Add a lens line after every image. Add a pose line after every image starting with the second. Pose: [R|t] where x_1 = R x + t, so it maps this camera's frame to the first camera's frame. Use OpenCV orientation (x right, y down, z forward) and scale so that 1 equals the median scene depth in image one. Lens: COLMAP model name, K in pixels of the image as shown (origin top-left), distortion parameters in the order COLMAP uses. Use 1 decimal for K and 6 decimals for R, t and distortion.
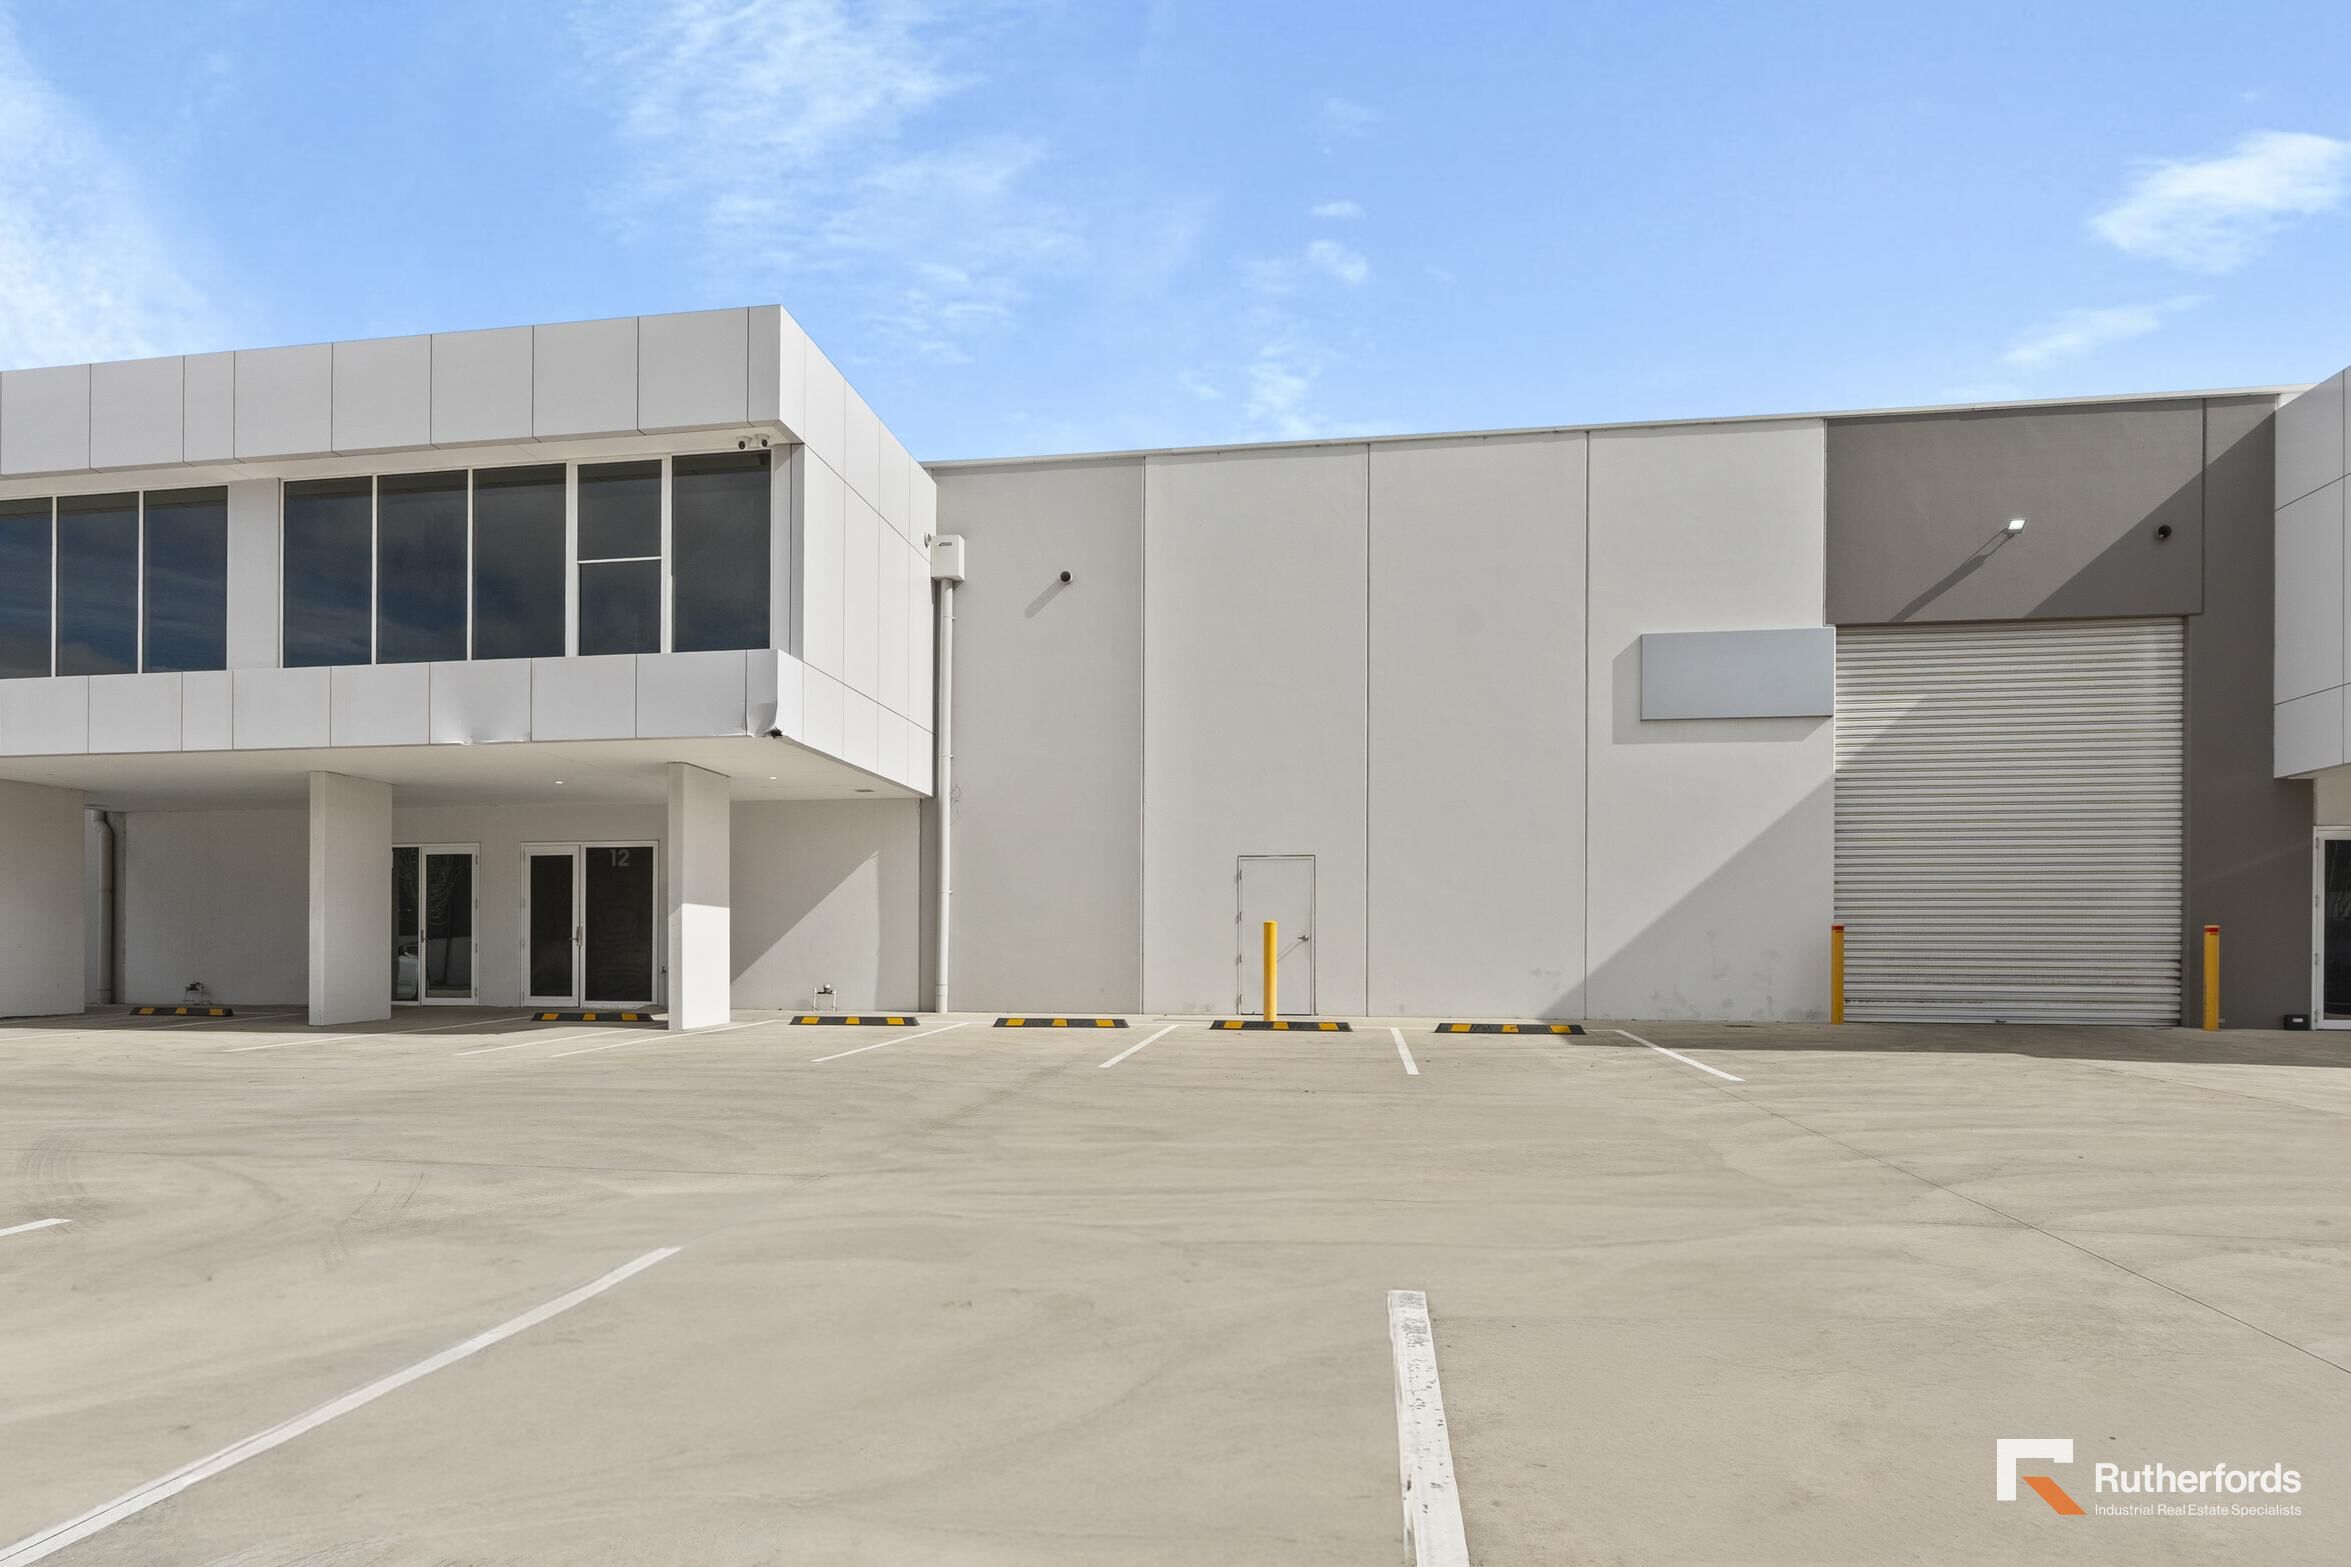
lens RADIAL K [[1117.8, 0, 1175.2], [0, 1117.8, 794.6], [0, 0, 1]] dist [-0.002896, 0.000039]
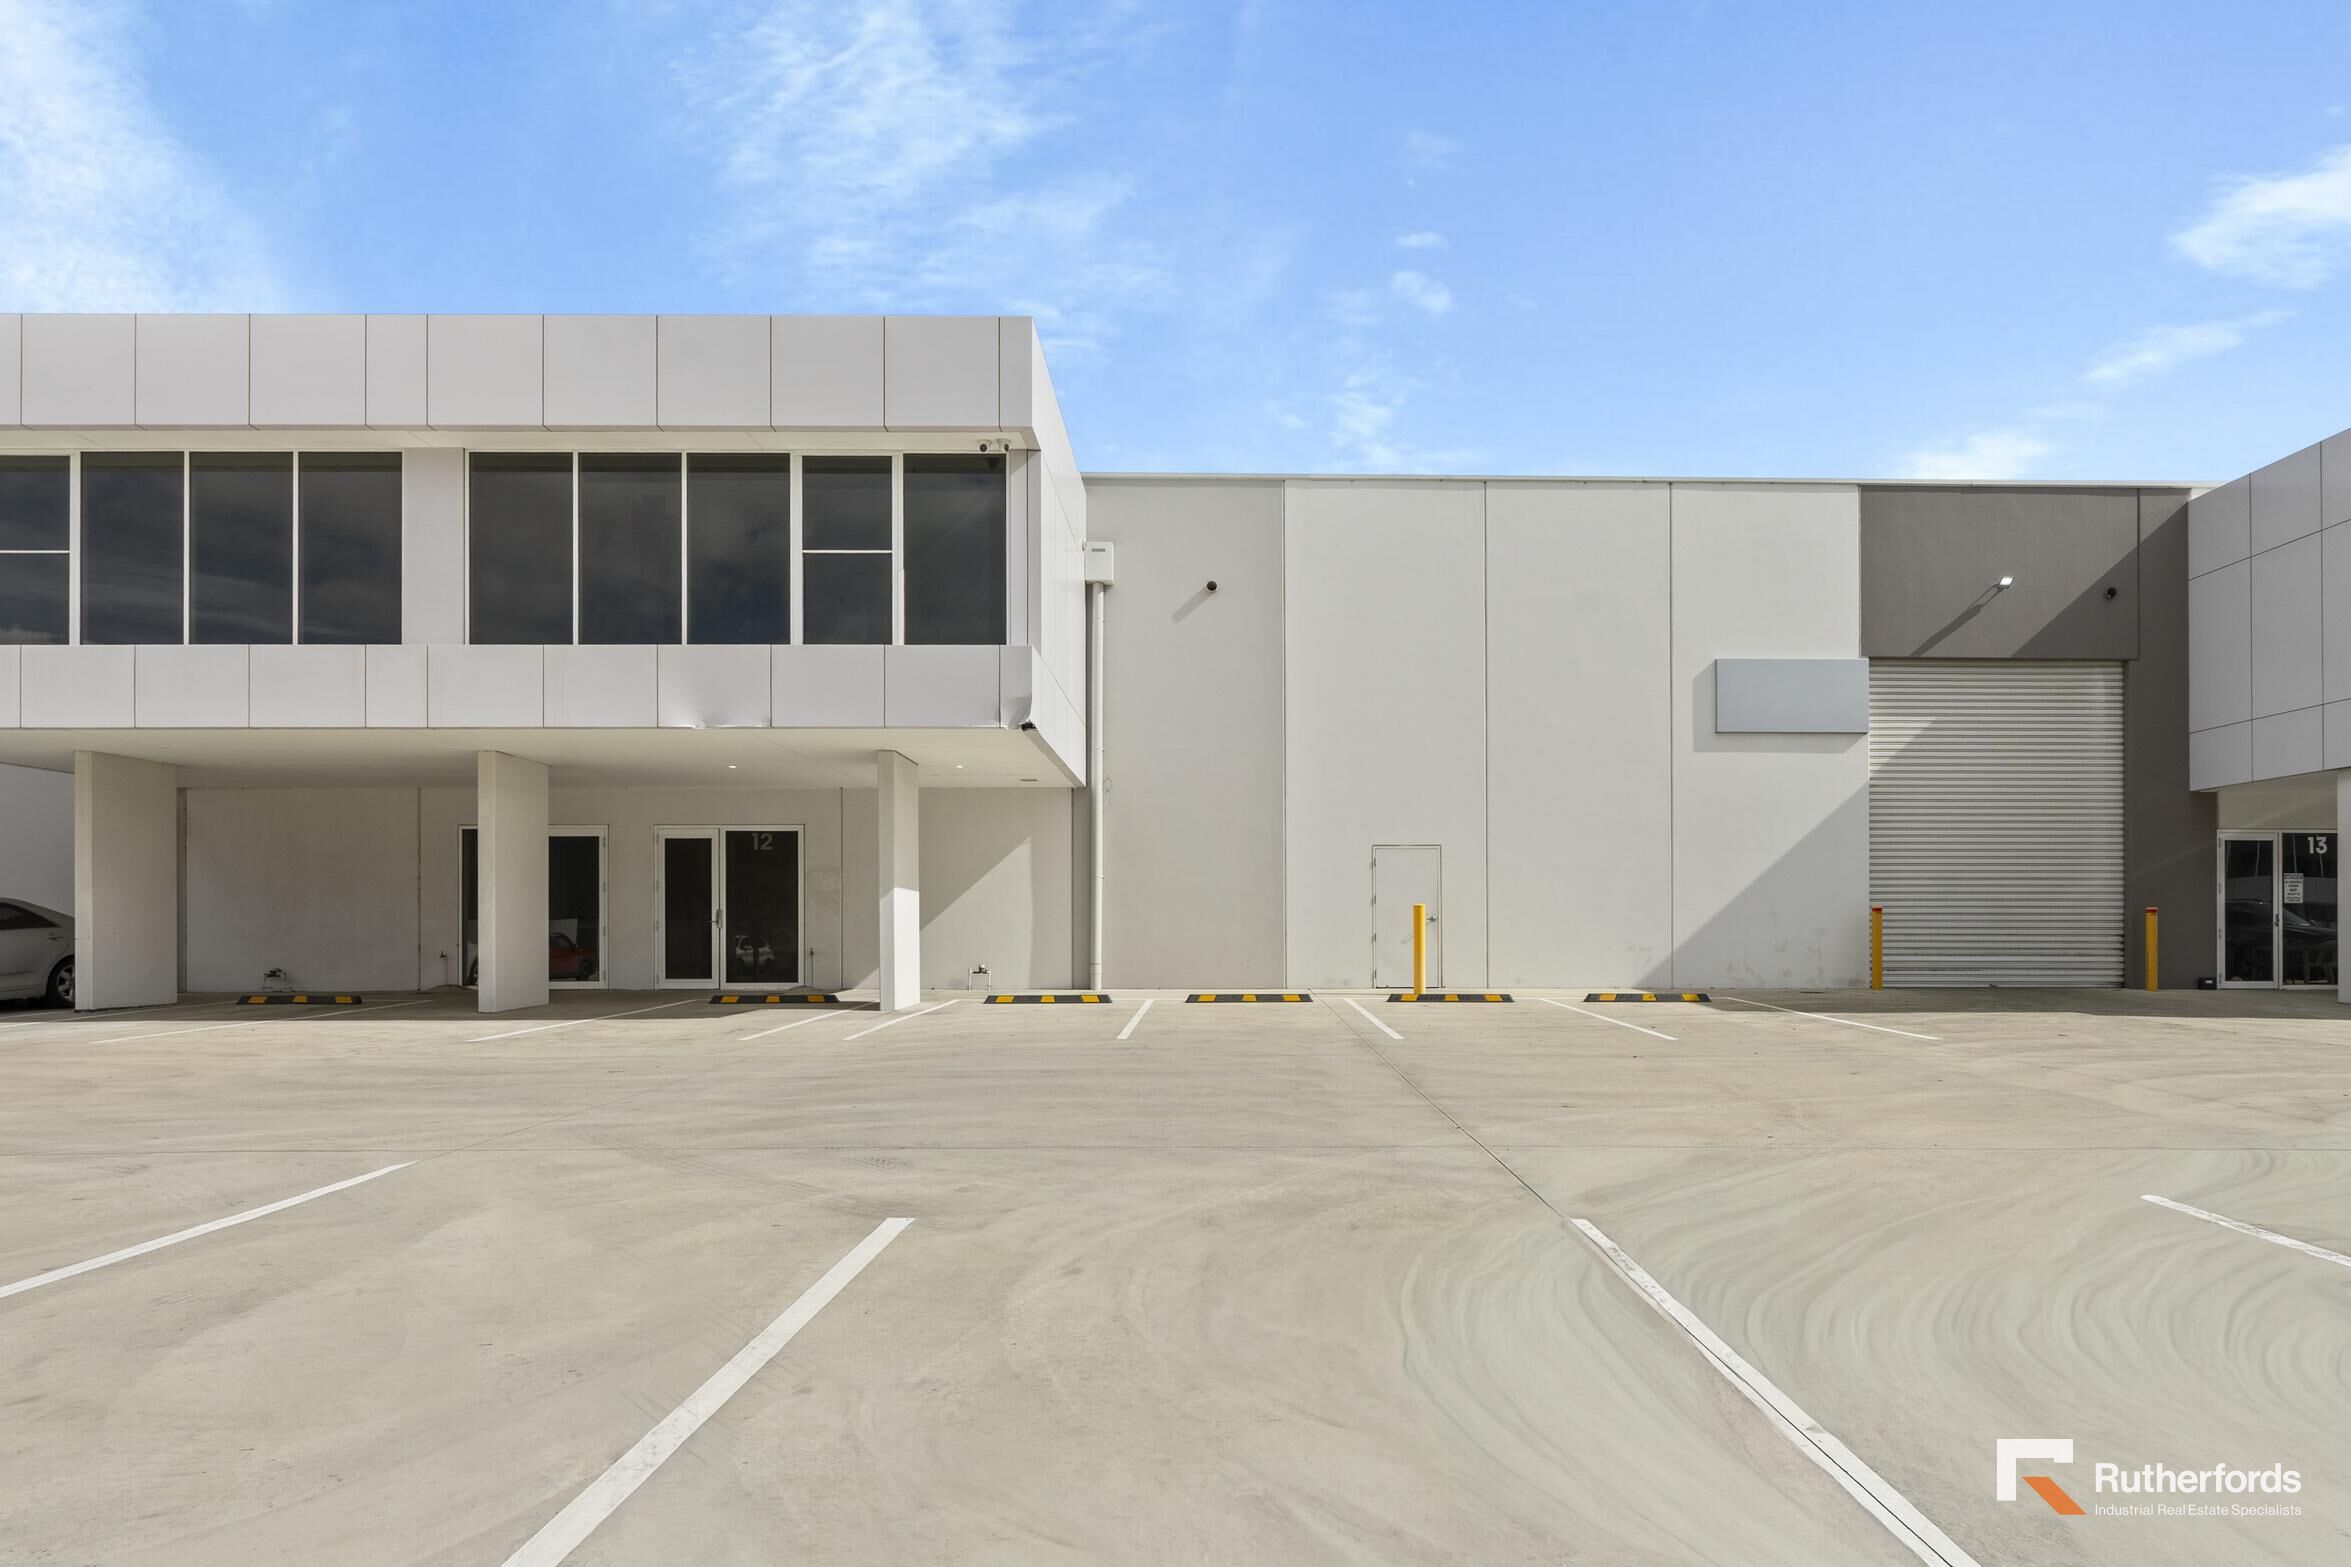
lens RADIAL K [[1023.8, 0, 1177.5], [0, 1023.8, 779.9], [0, 0, 1]] dist [-0.005012, 0.001313]
pose [[0.988191, 0.017771, 0.152195, -0.313242], [-0.017069, 0.999837, -0.005920, -0.000633], [-0.152275, 0.003252, 0.988333, 0.027039]]
